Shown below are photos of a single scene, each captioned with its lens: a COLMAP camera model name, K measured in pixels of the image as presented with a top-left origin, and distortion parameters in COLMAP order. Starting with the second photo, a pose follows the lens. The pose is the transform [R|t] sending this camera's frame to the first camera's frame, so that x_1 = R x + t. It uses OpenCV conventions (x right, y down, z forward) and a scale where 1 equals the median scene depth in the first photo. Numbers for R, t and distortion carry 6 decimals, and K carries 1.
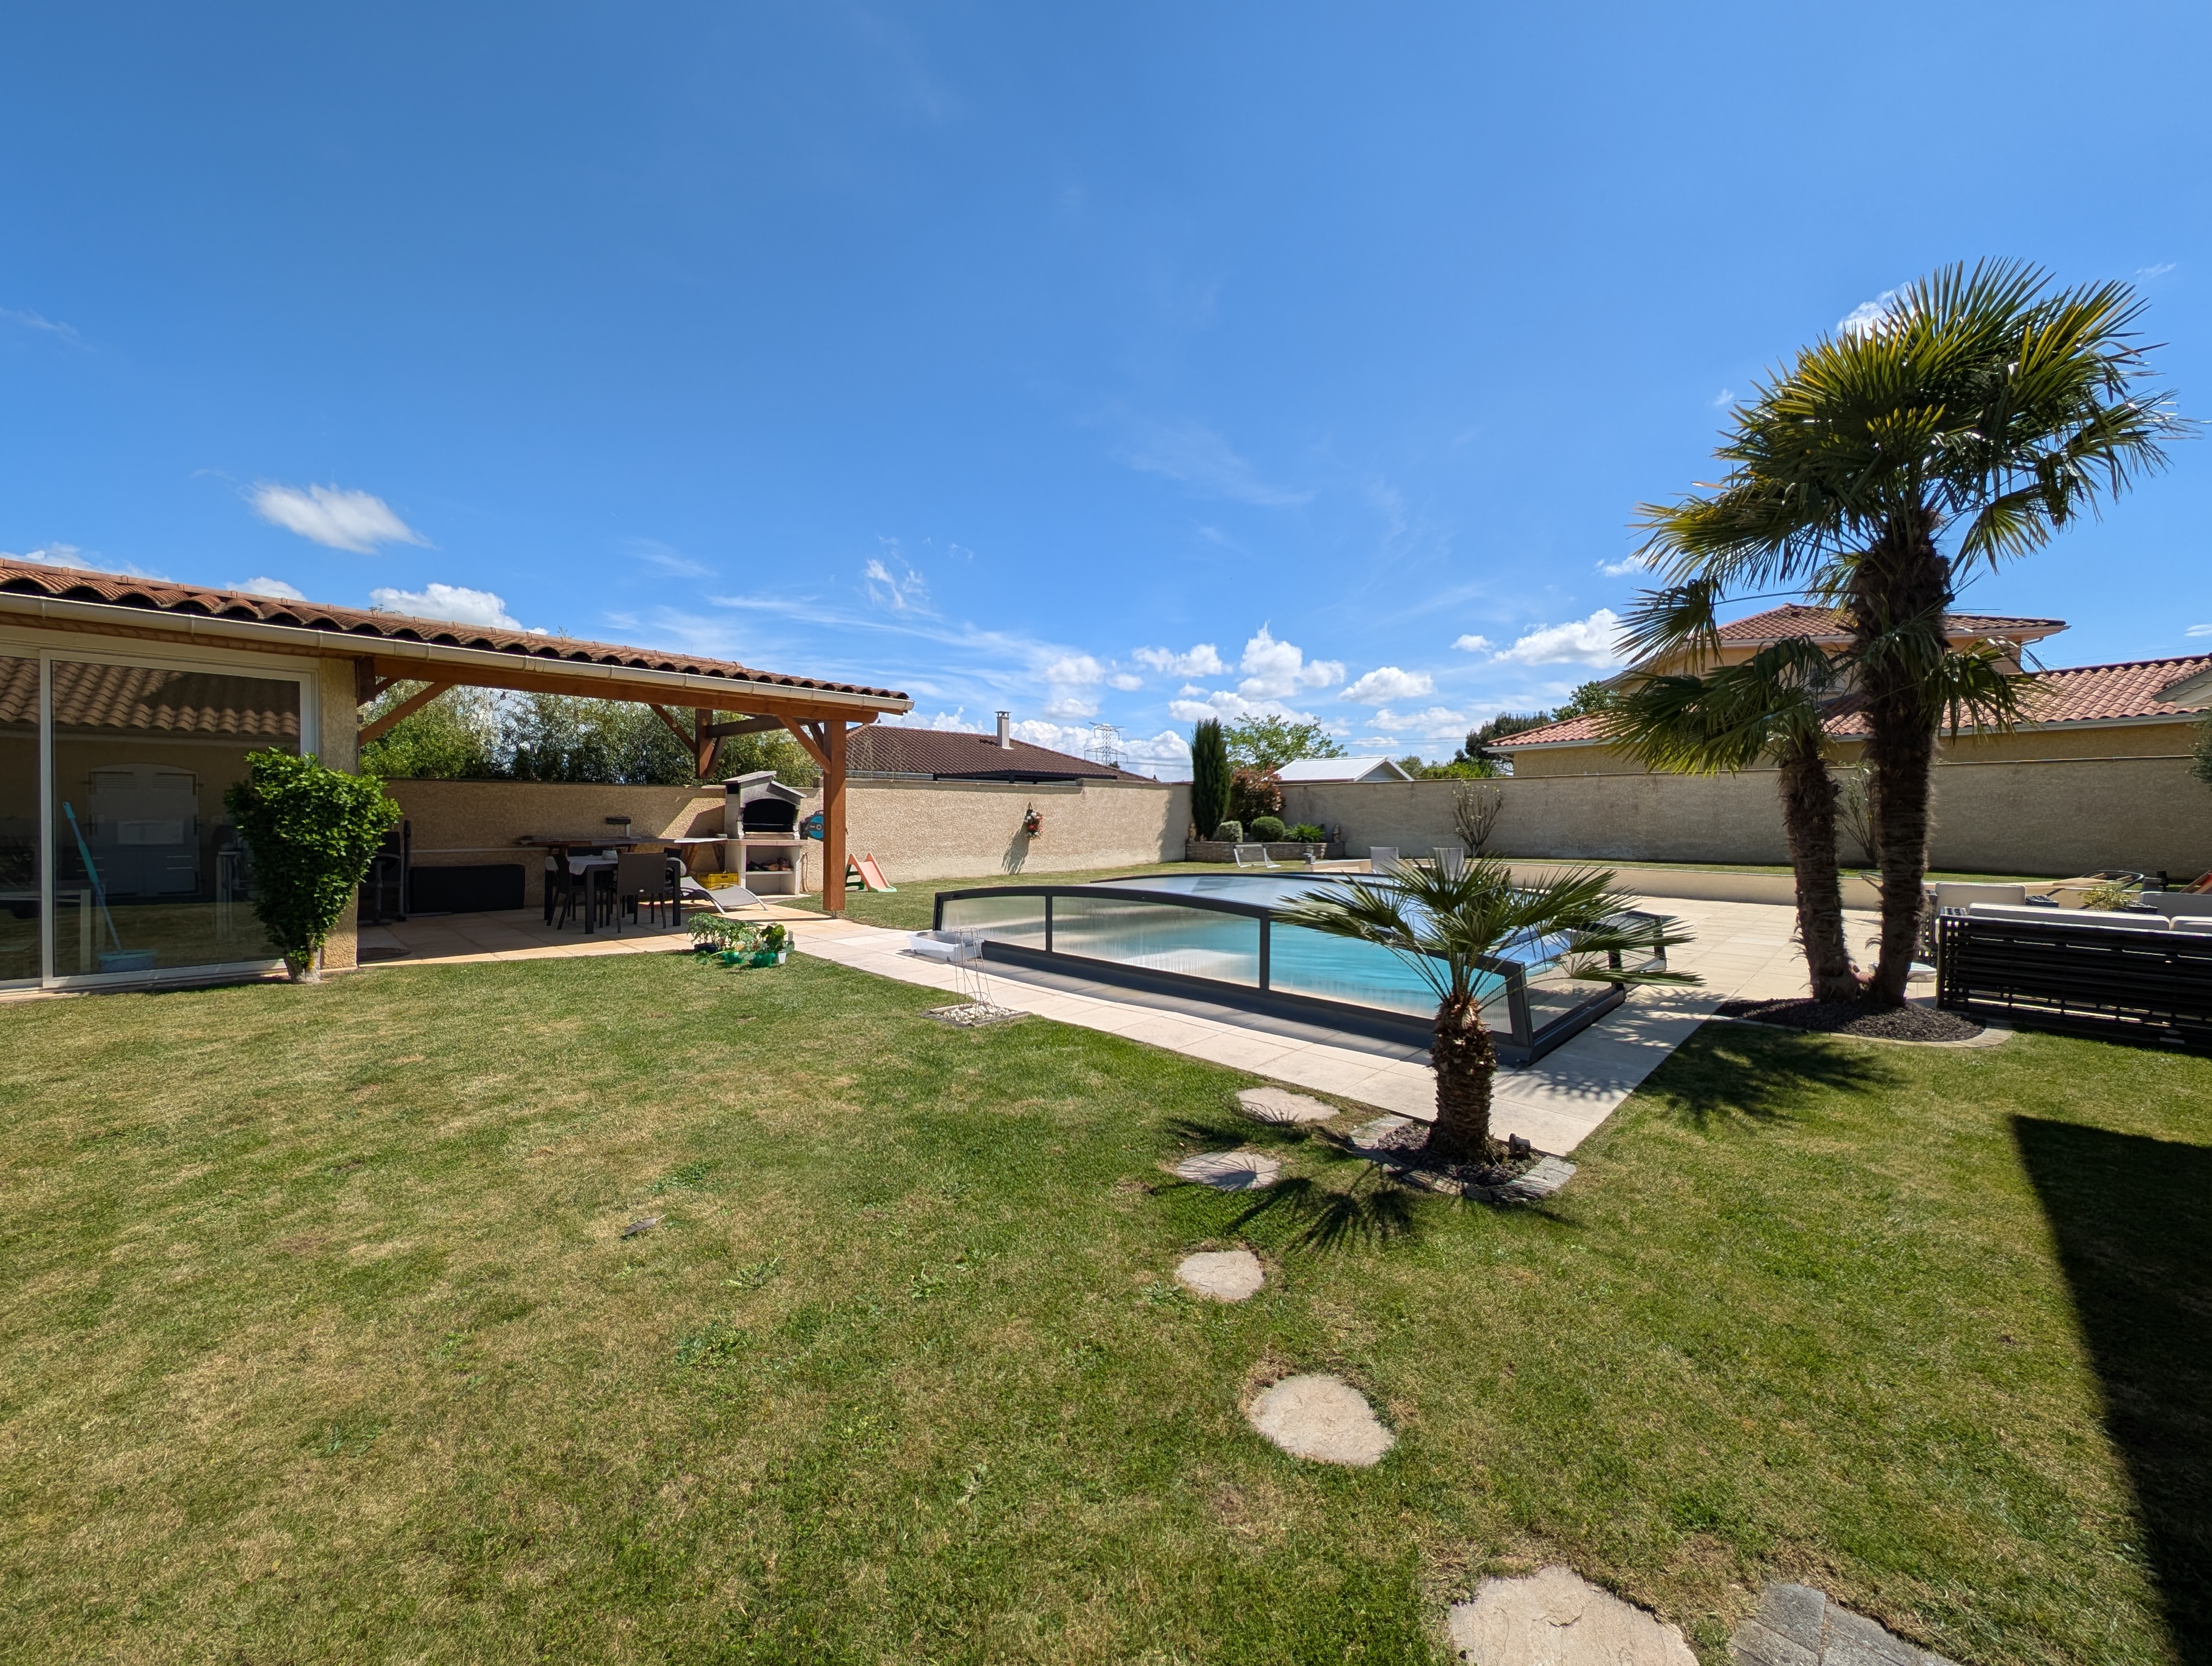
lens RADIAL K [[845.4, 0, 1110.4], [0, 845.4, 836.2], [0, 0, 1]] dist [0.002764, -0.002933]
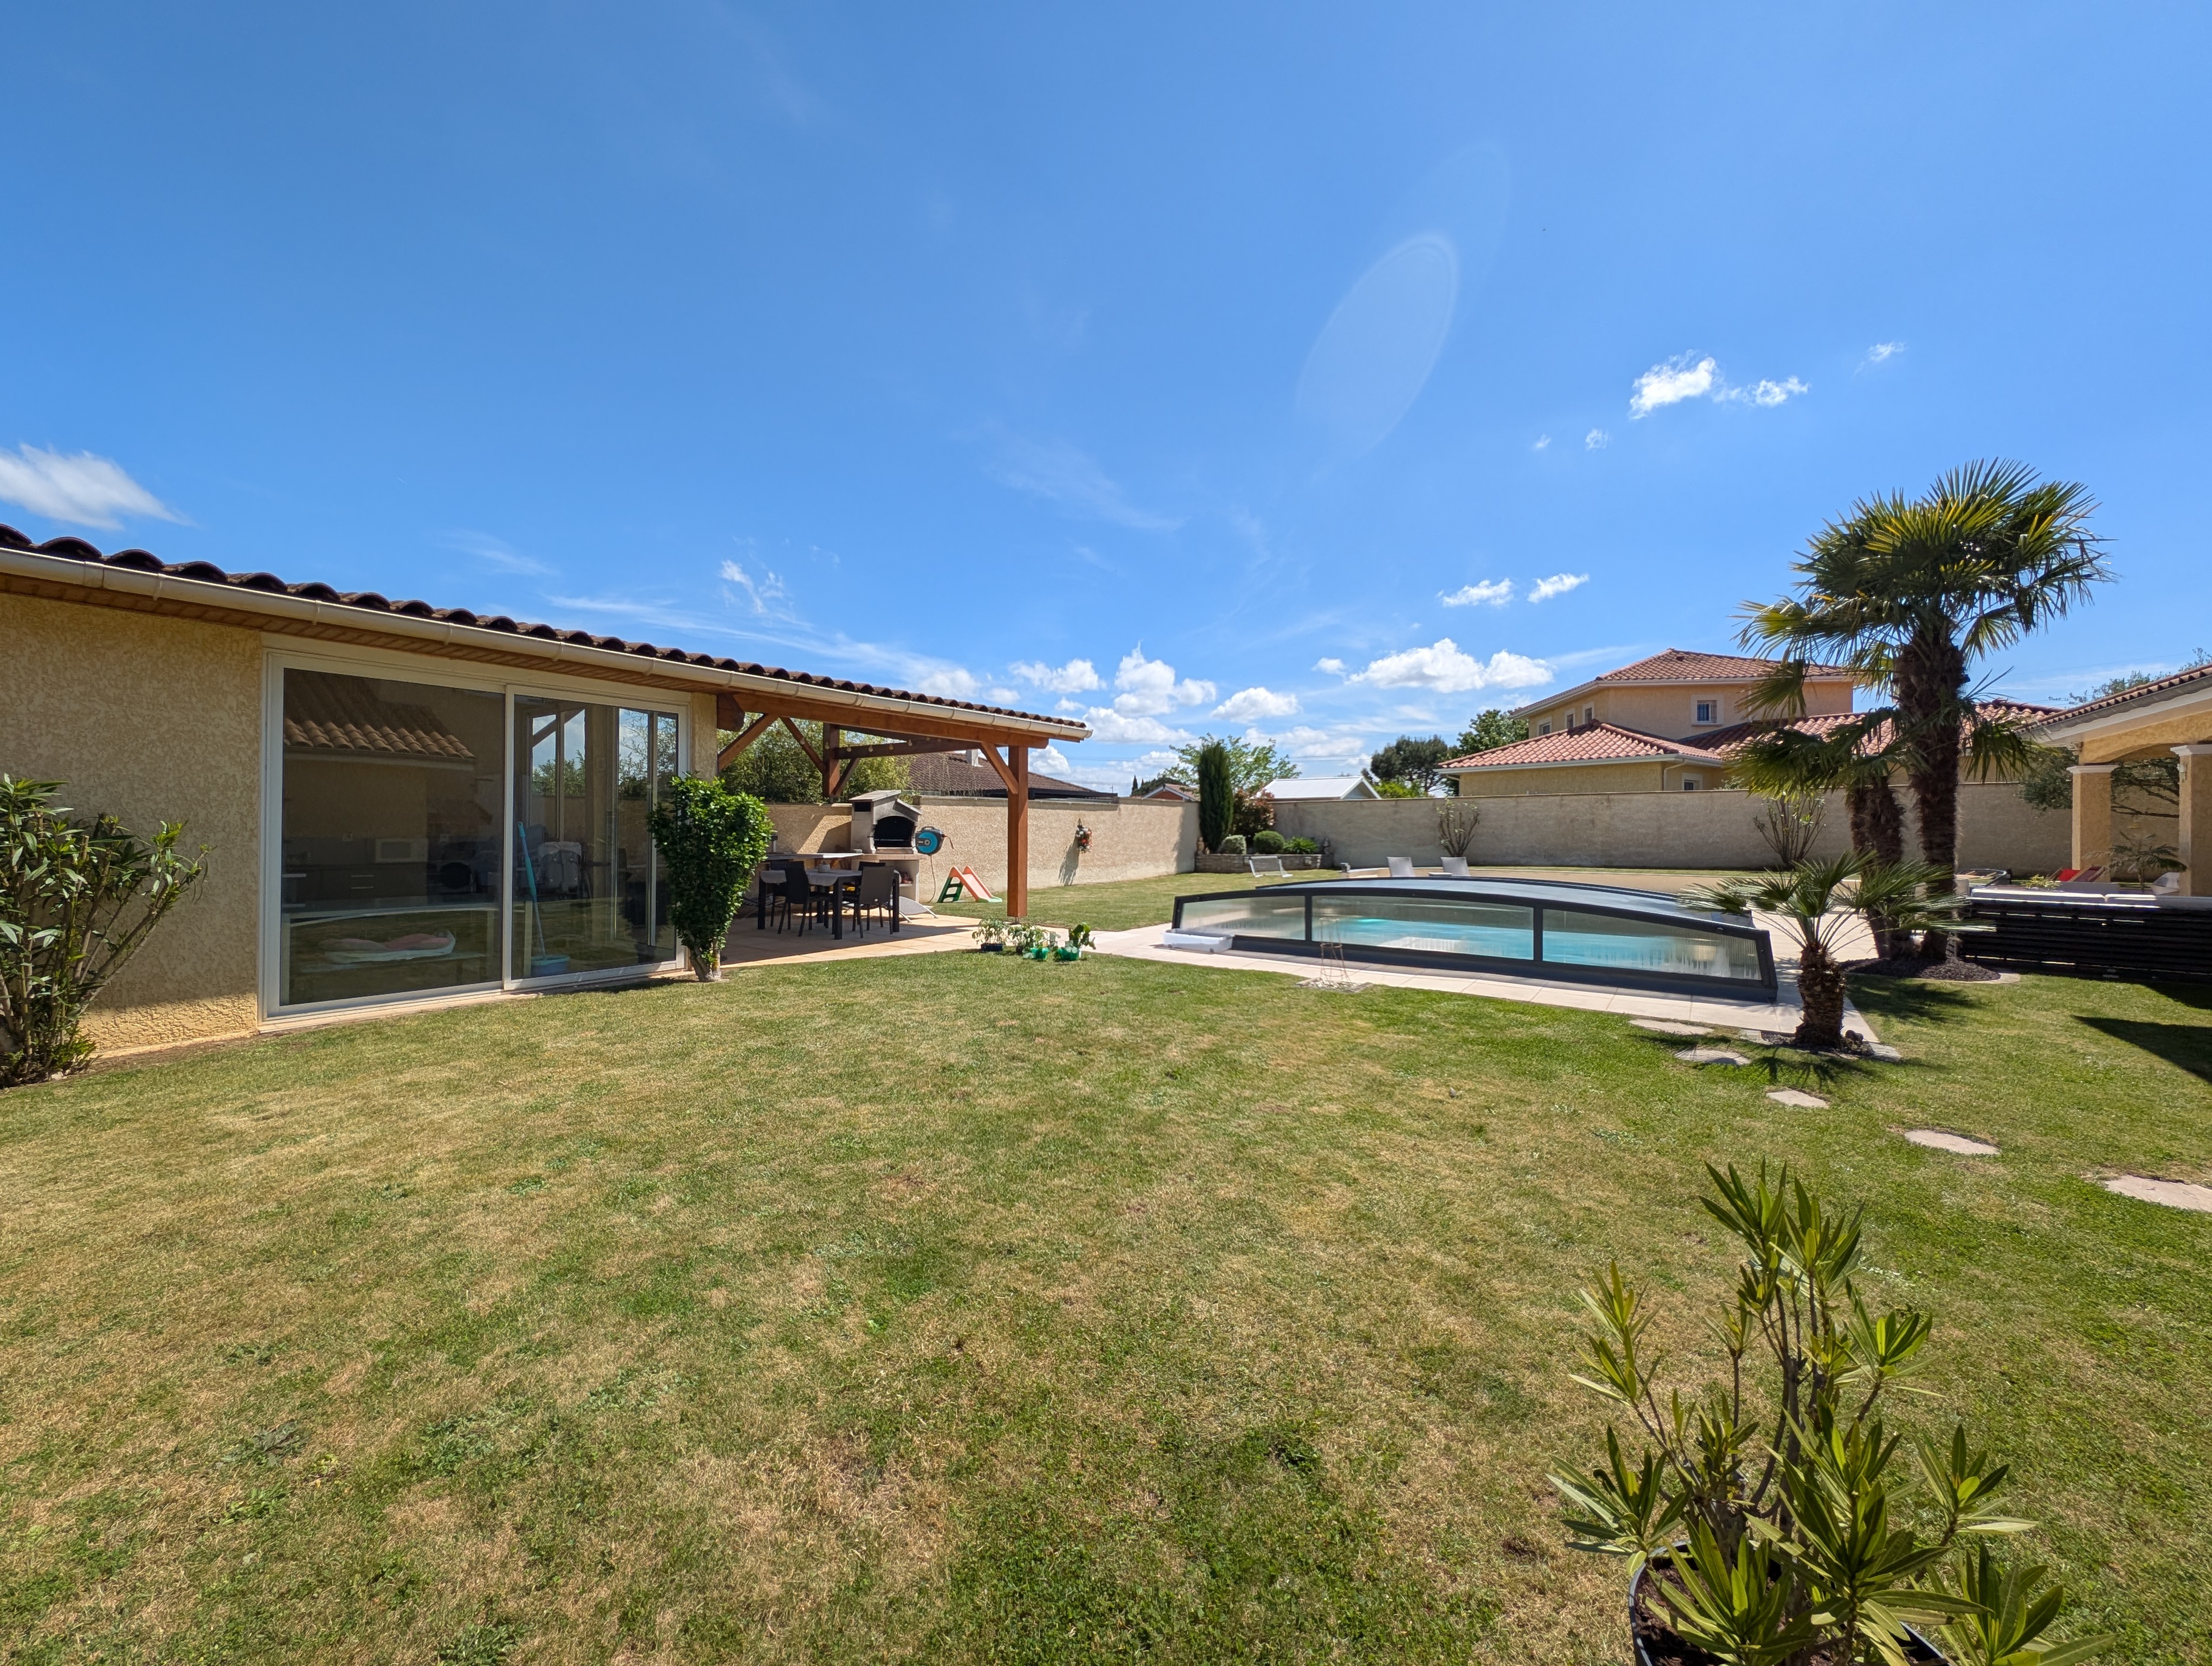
lens RADIAL K [[845.4, 0, 1109.3], [0, 845.4, 830.2], [0, 0, 1]] dist [0.002764, -0.002933]
pose [[0.989861, -0.003749, 0.141987, -0.293679], [0.007309, 0.999672, -0.024555, 0.001967], [-0.141848, 0.025344, 0.989564, -0.099257]]
